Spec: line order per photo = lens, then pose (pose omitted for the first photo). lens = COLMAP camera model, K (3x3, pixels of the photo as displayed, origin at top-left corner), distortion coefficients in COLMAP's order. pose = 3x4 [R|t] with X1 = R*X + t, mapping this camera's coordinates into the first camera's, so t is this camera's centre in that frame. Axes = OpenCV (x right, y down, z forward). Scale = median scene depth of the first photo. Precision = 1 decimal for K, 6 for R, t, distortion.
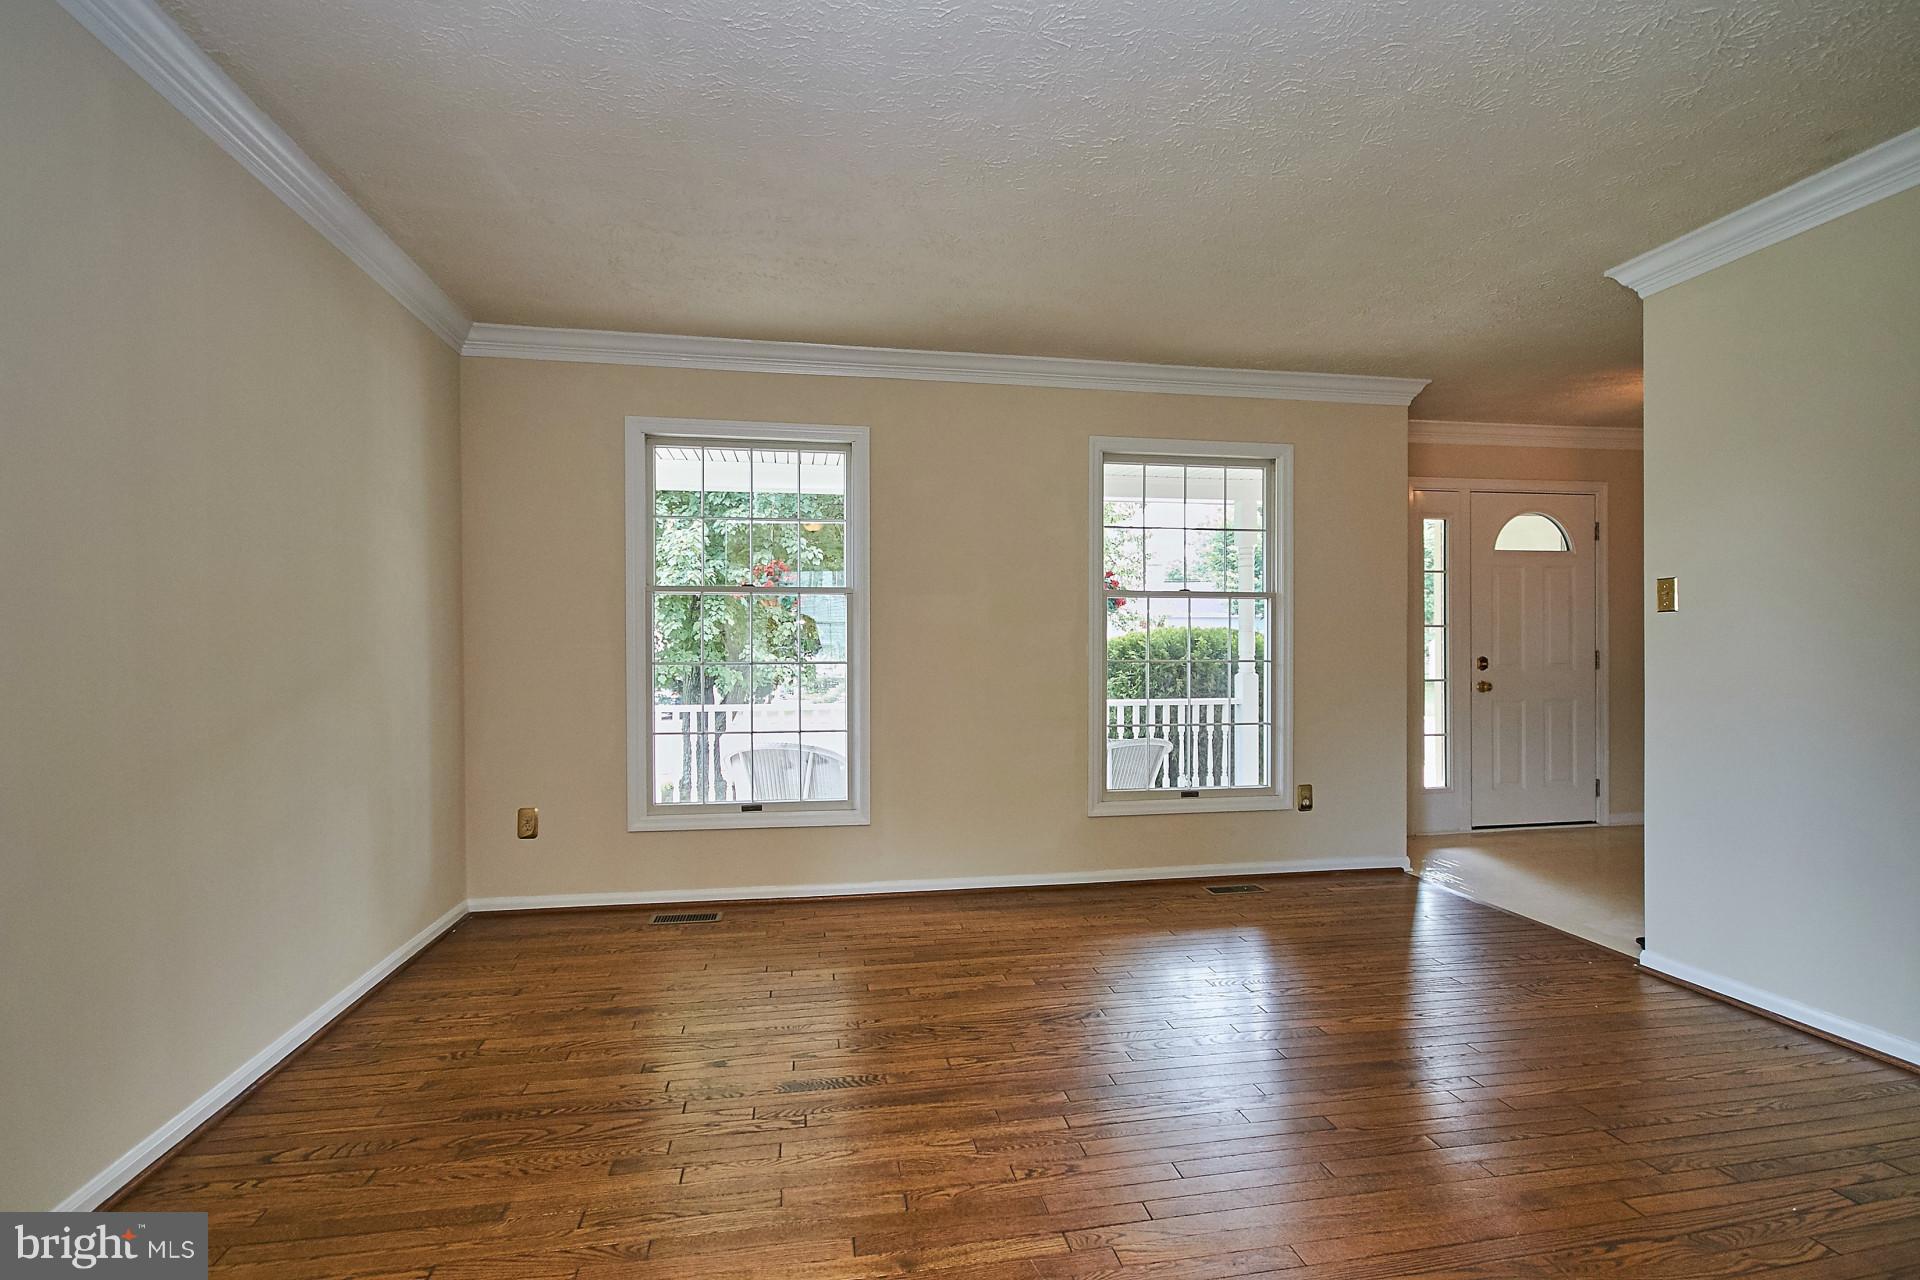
lens RADIAL K [[895.7, 0, 963.7], [0, 895.7, 644.4], [0, 0, 1]] dist [0.003810, -0.004165]
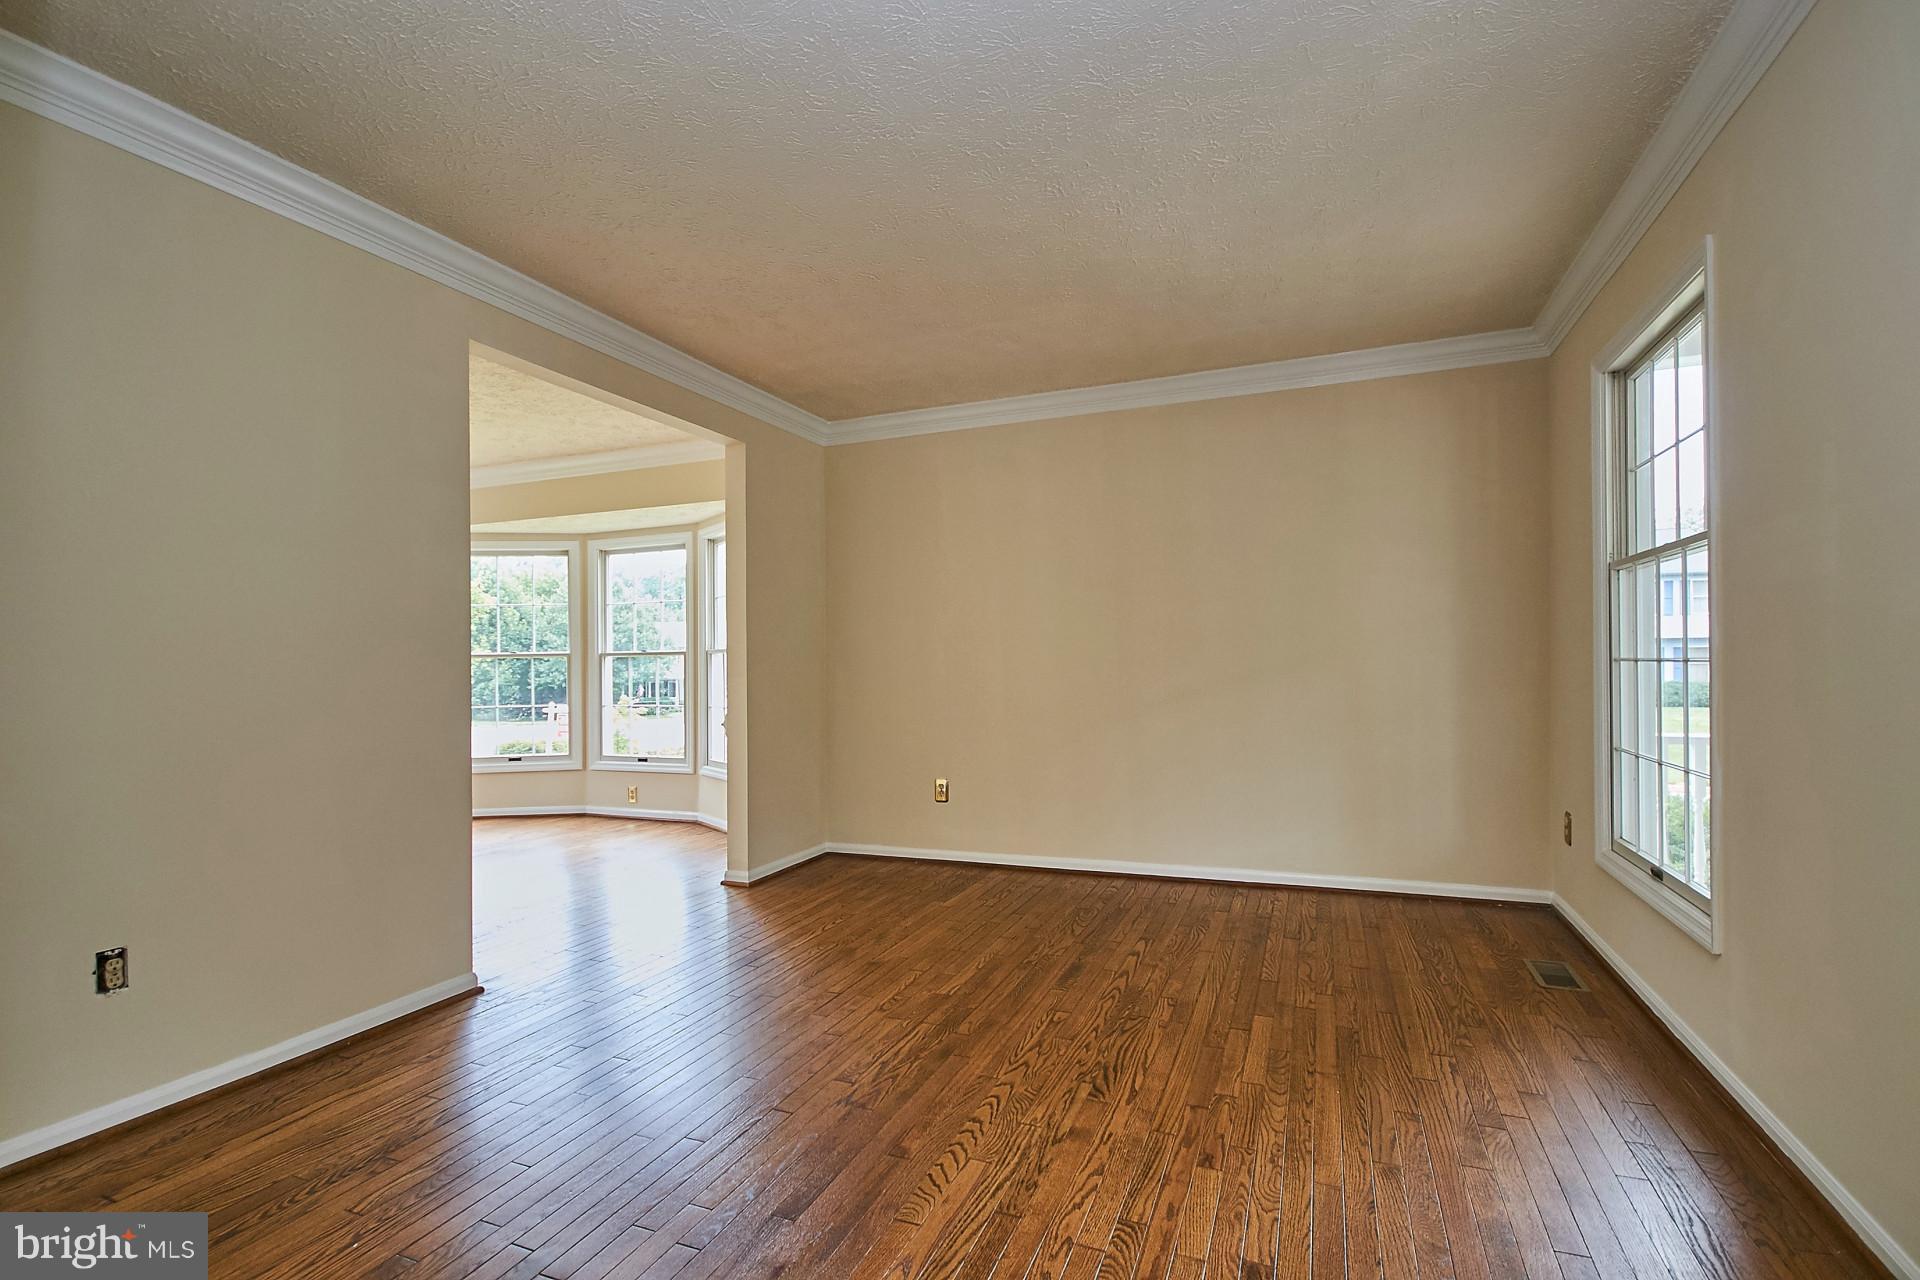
lens RADIAL K [[895.7, 0, 962.3], [0, 895.7, 665.0], [0, 0, 1]] dist [0.003810, -0.004165]
pose [[-0.537147, 0.009601, -0.843434, 0.869544], [0.016701, 0.999860, 0.000745, 0.020490], [0.843323, -0.013686, -0.537232, 1.302005]]
